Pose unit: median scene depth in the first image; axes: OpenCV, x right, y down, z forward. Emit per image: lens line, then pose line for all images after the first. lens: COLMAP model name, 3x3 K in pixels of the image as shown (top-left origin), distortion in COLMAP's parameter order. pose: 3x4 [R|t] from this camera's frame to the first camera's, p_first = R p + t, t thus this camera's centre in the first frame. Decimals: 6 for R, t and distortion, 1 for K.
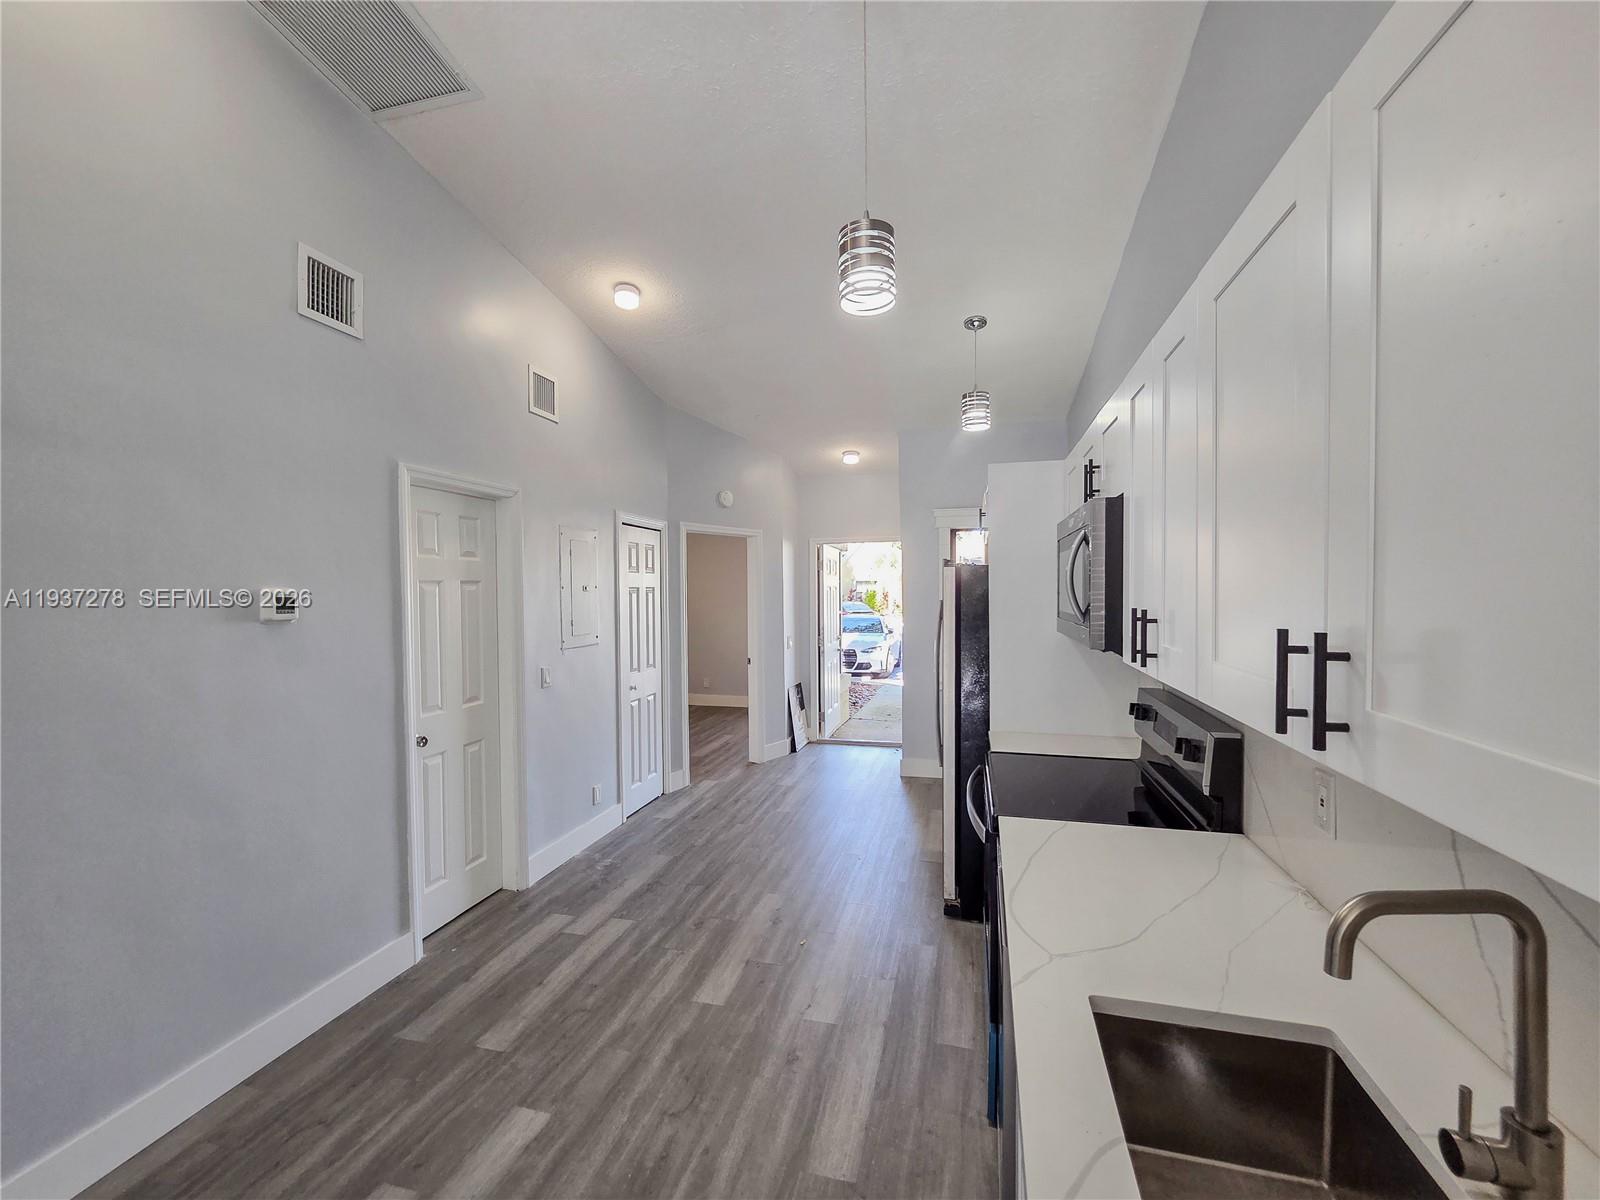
lens RADIAL K [[661.4, 0, 802.3], [0, 661.4, 600.0], [0, 0, 1]] dist [-0.006808, 0.001834]
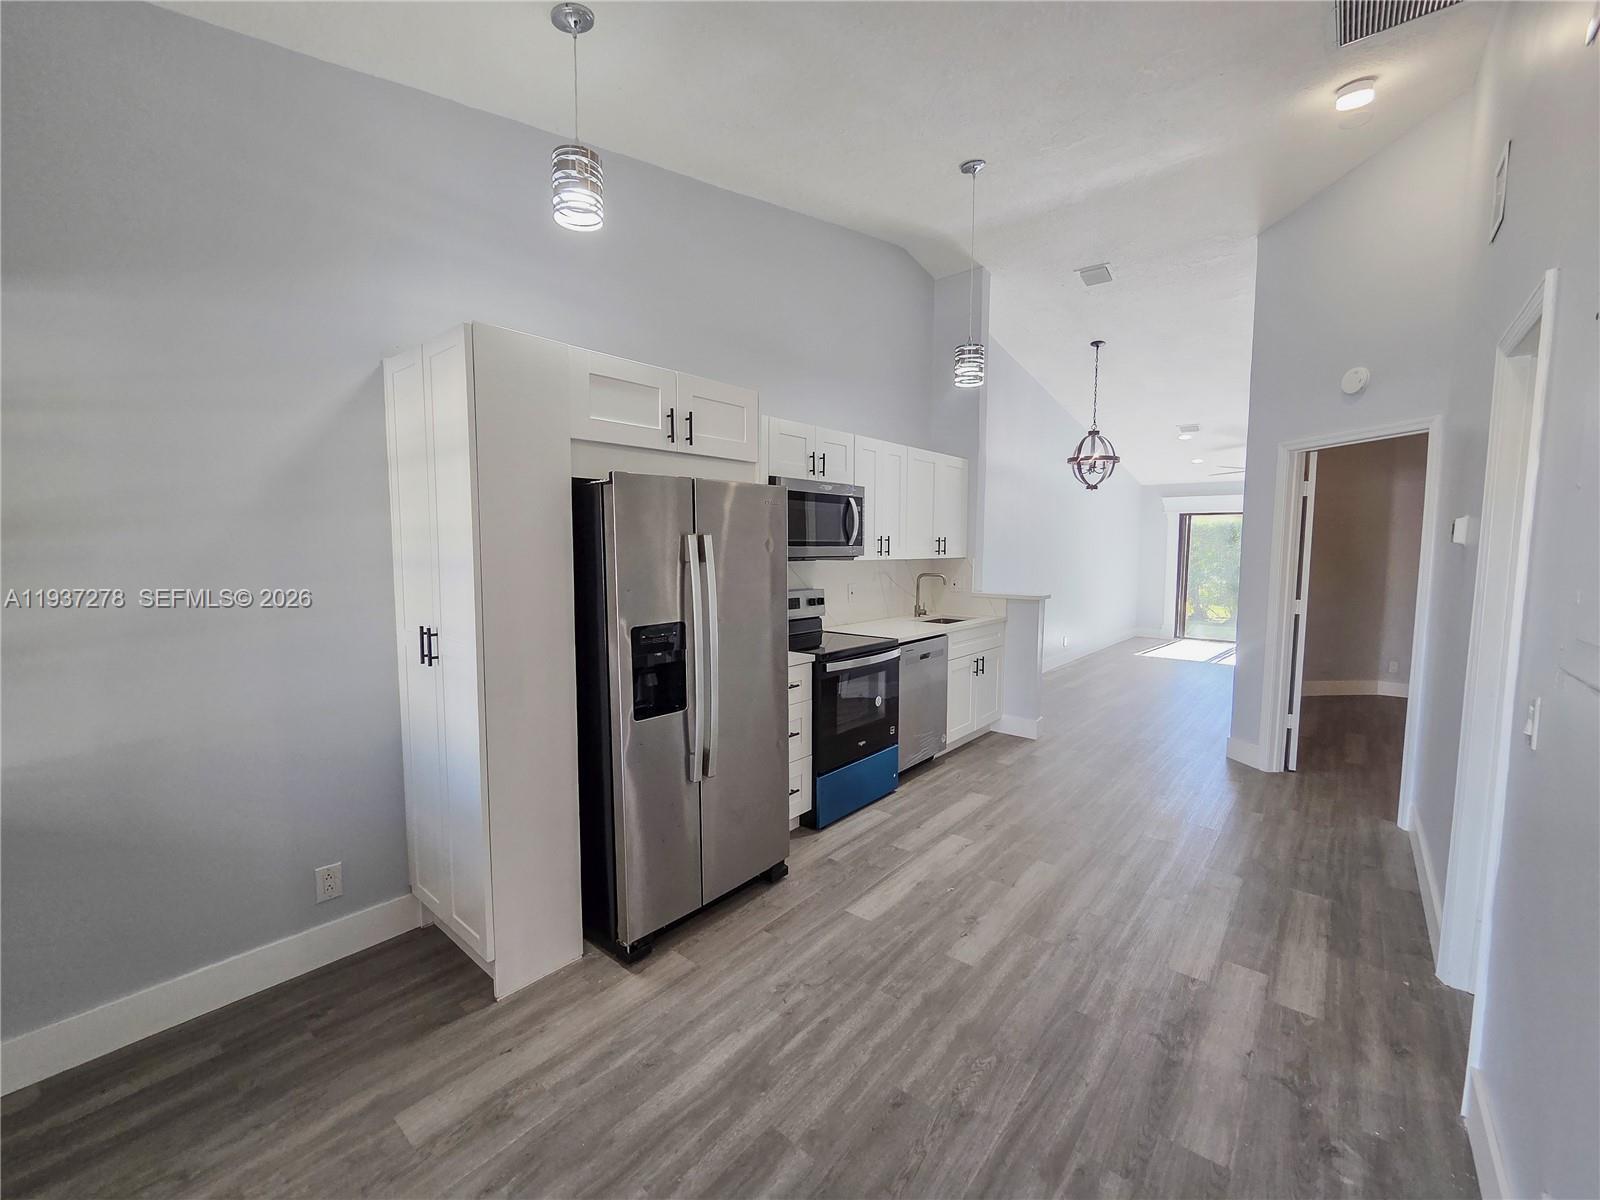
lens RADIAL K [[661.4, 0, 797.5], [0, 661.4, 597.2], [0, 0, 1]] dist [-0.006808, 0.001834]
pose [[-0.900331, -0.030988, 0.434101, -0.222575], [0.011181, 0.995486, 0.094253, 0.002808], [-0.435062, 0.089712, -0.895920, 2.108070]]
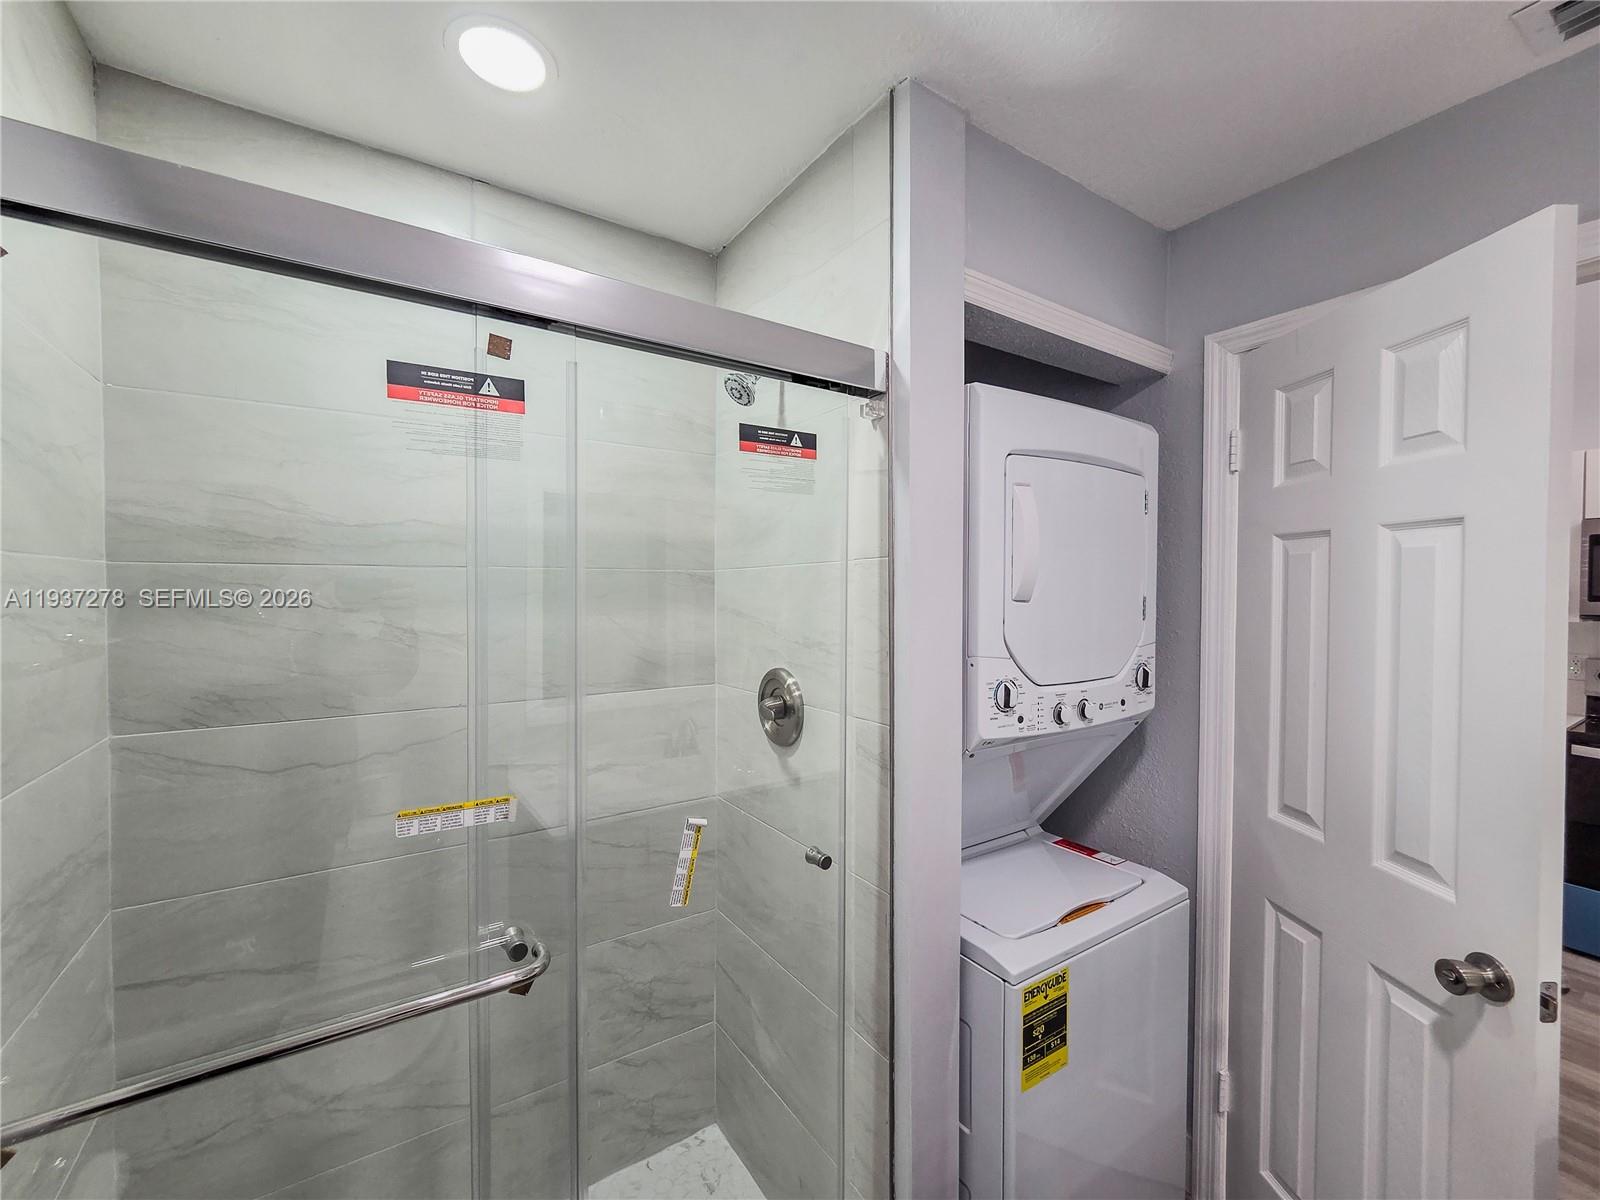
lens RADIAL K [[661.4, 0, 784.4], [0, 661.4, 605.7], [0, 0, 1]] dist [-0.006808, 0.001834]
pose [[0.672433, 0.005156, 0.740140, -1.316133], [0.001572, 0.999964, -0.008394, 0.038793], [-0.740156, 0.006808, 0.672401, 1.201482]]
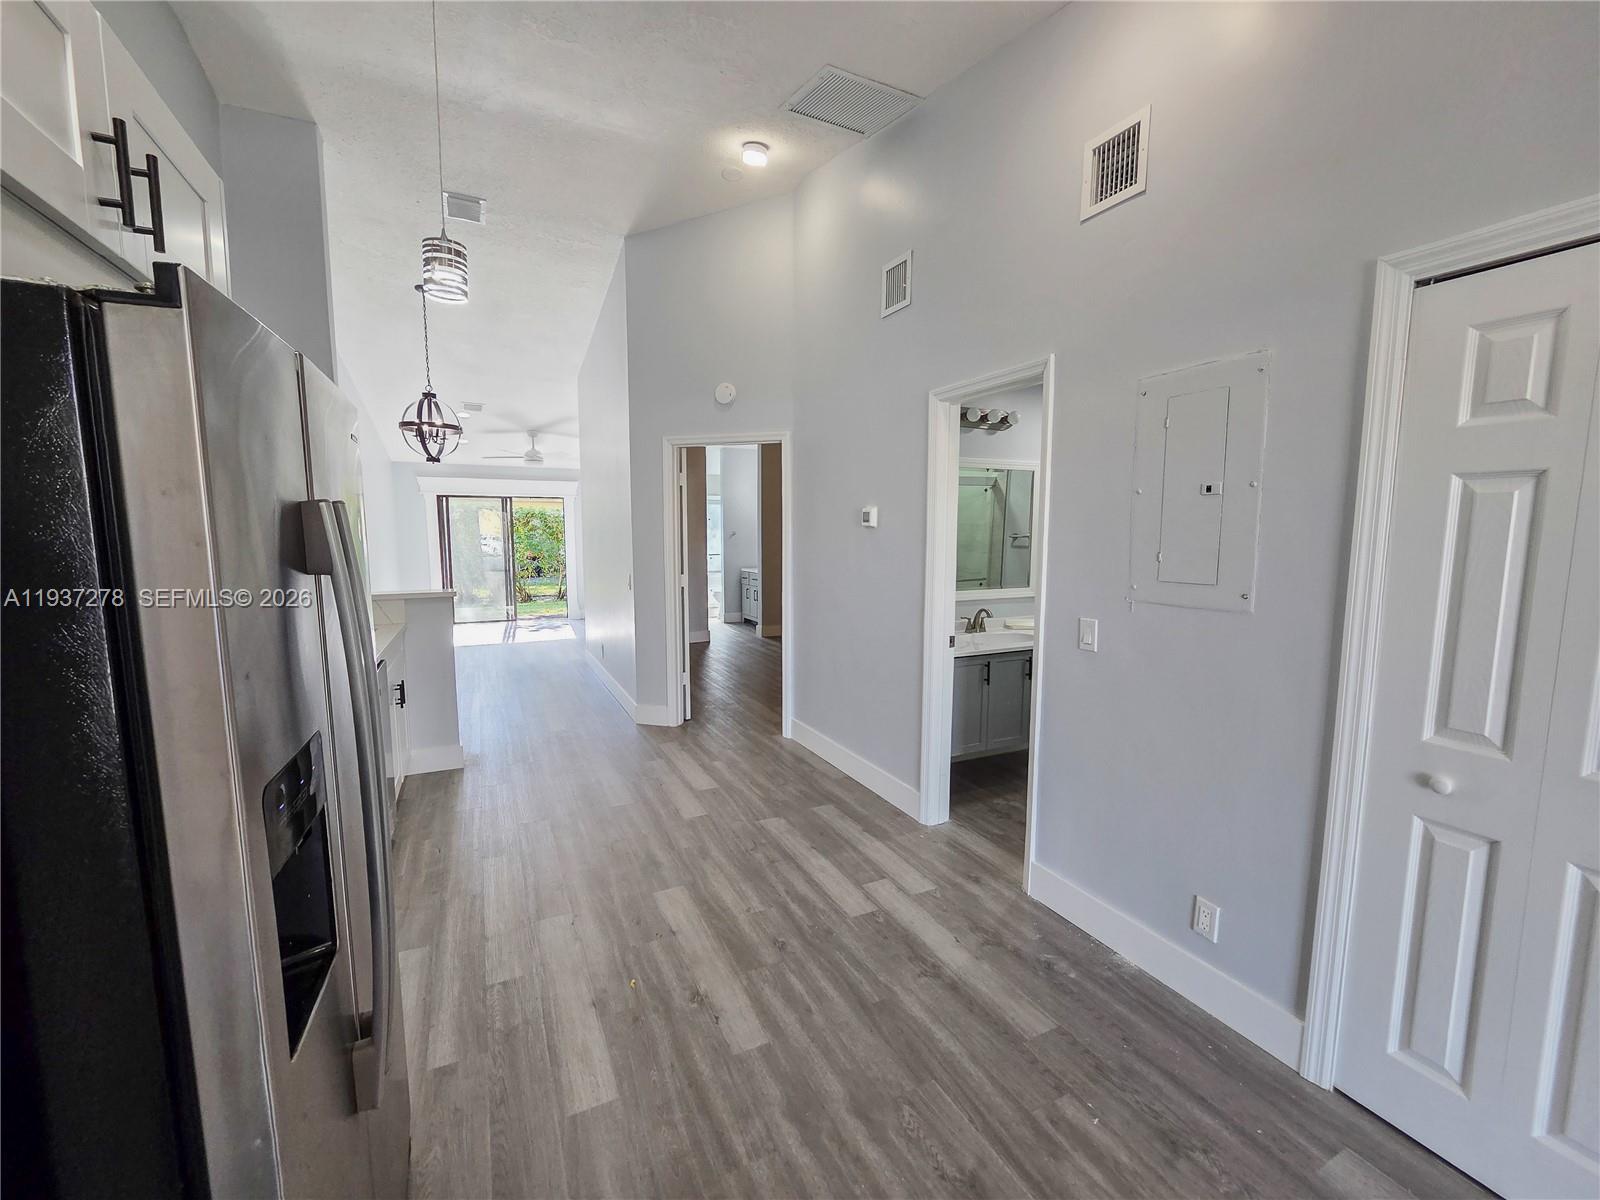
lens RADIAL K [[661.4, 0, 798.8], [0, 661.4, 599.5], [0, 0, 1]] dist [-0.006808, 0.001834]
pose [[-0.763938, 0.075040, -0.640911, 0.325026], [-0.007594, 0.992101, 0.125211, 0.006735], [0.645245, 0.100521, -0.757334, 1.787012]]
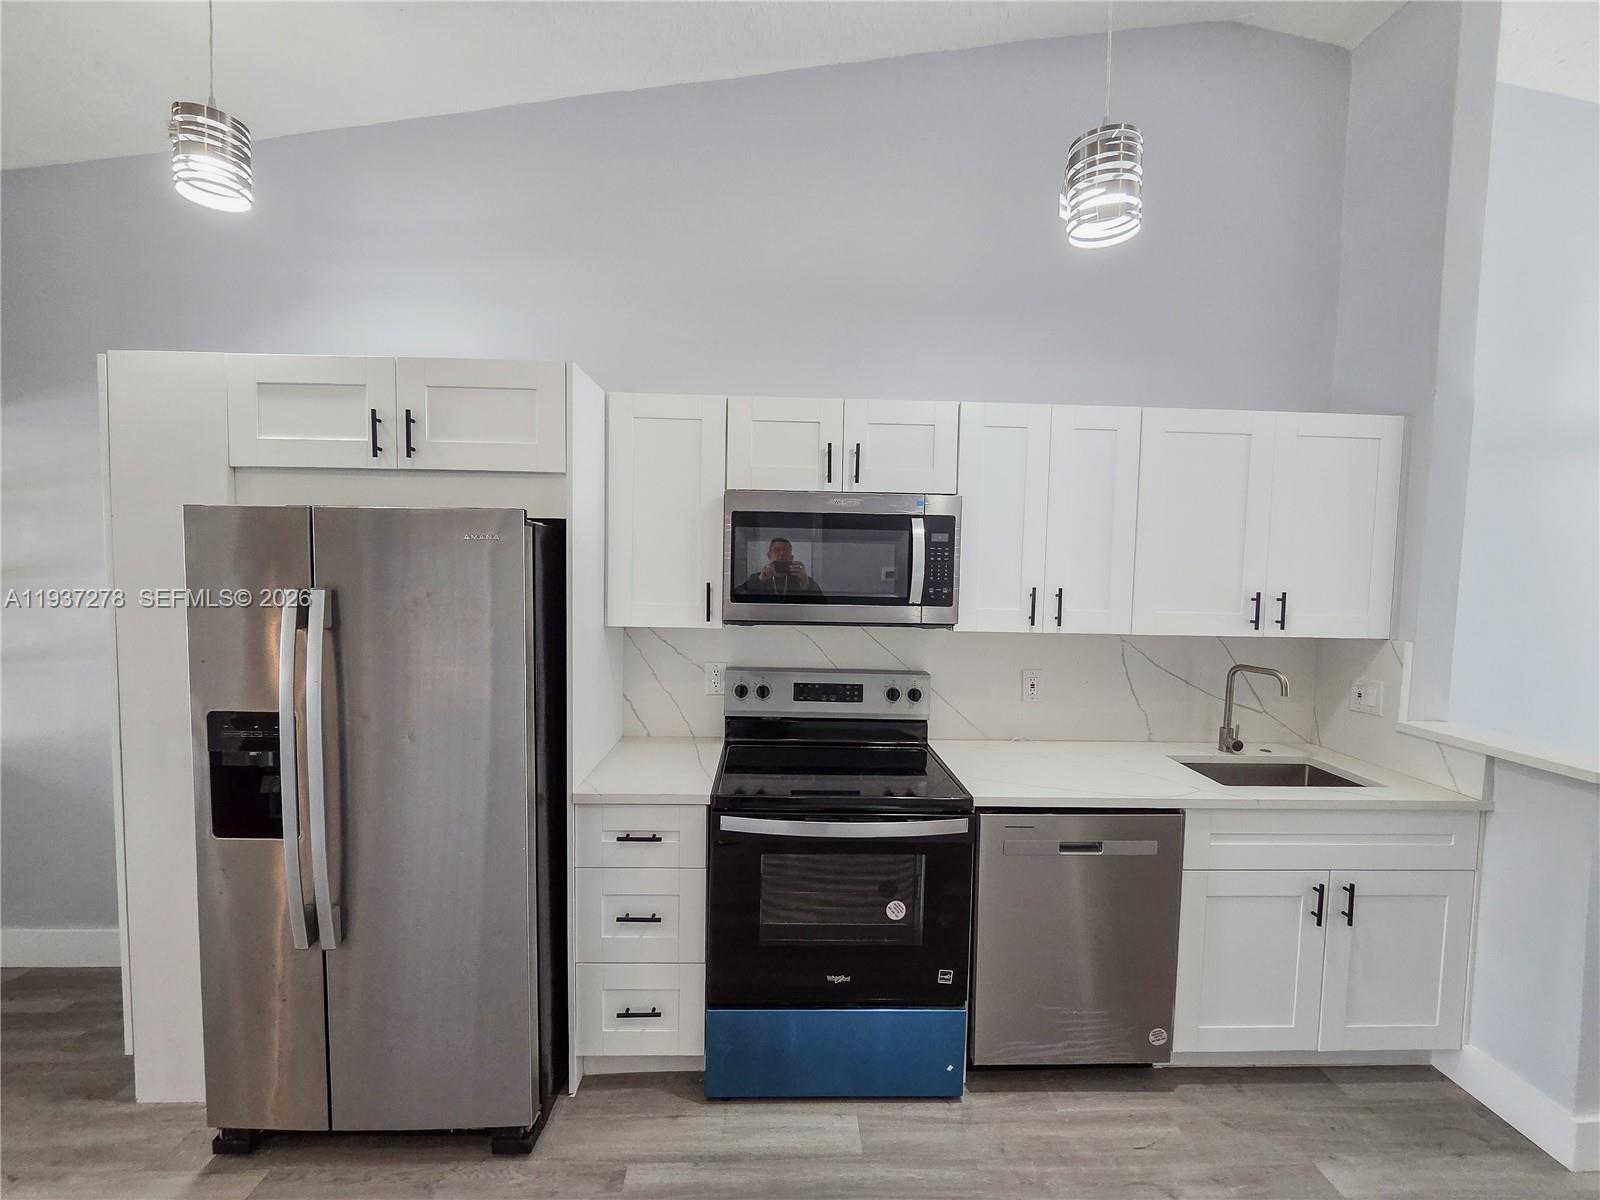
lens RADIAL K [[661.4, 0, 795.7], [0, 661.4, 601.1], [0, 0, 1]] dist [-0.006808, 0.001834]
pose [[-0.280505, -0.053397, 0.958366, -0.418029], [-0.000169, 0.998454, 0.055581, -0.021057], [-0.959852, 0.015428, -0.280081, 1.098703]]
